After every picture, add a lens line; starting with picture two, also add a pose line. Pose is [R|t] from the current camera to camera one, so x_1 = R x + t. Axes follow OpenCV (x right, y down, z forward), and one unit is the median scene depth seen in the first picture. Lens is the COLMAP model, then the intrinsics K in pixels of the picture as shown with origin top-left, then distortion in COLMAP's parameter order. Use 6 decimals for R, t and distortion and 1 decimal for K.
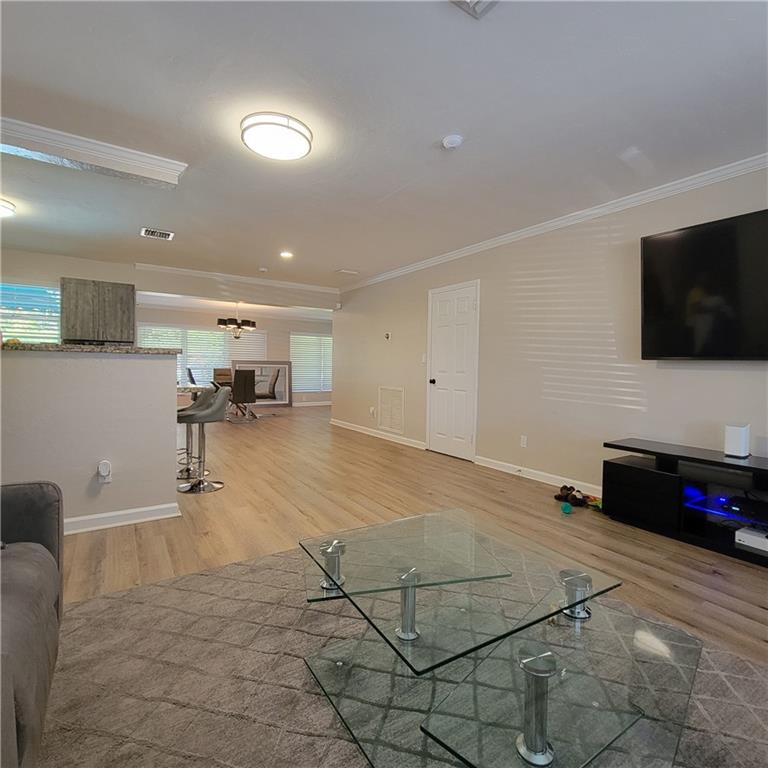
lens RADIAL K [[416.3, 0, 389.4], [0, 416.3, 383.4], [0, 0, 1]] dist [0.000247, -0.002056]
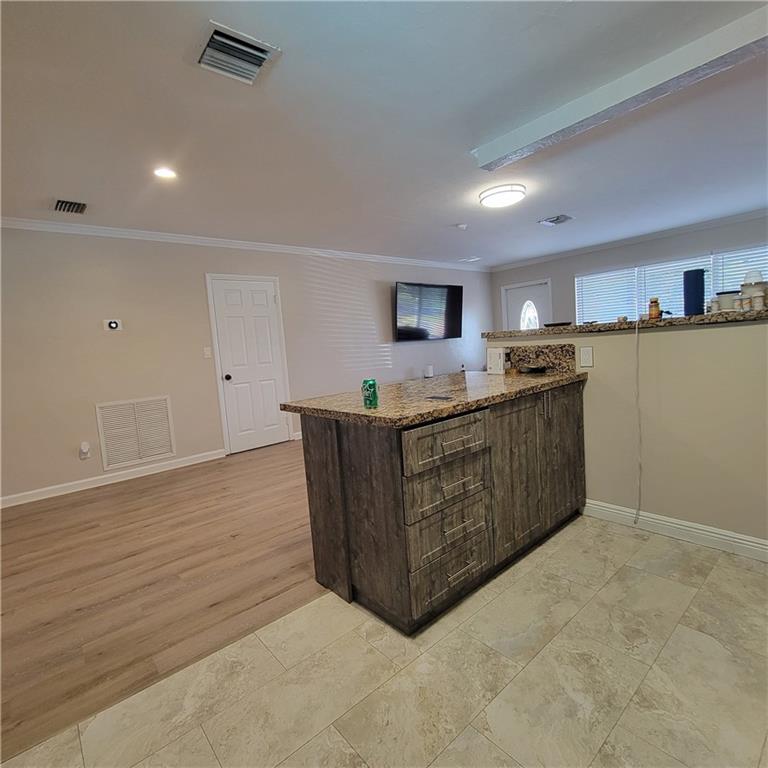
lens RADIAL K [[416.3, 0, 387.9], [0, 416.3, 383.8], [0, 0, 1]] dist [0.000247, -0.002056]
pose [[-0.132795, -0.095139, 0.986567, -1.010655], [0.117999, 0.986786, 0.111043, -0.060239], [-0.984094, 0.131160, -0.119814, 0.932382]]
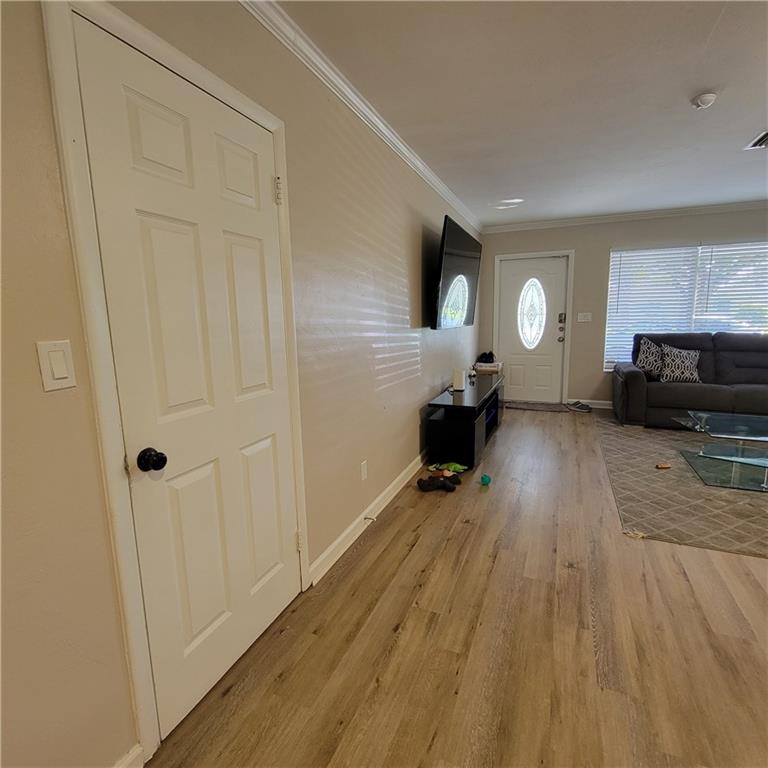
lens RADIAL K [[416.3, 0, 386.9], [0, 416.3, 382.0], [0, 0, 1]] dist [0.000247, -0.002056]
pose [[-0.548494, -0.132708, 0.825556, -0.174897], [0.052691, 0.979877, 0.192522, -0.099009], [-0.834493, 0.149096, -0.530464, 1.220286]]
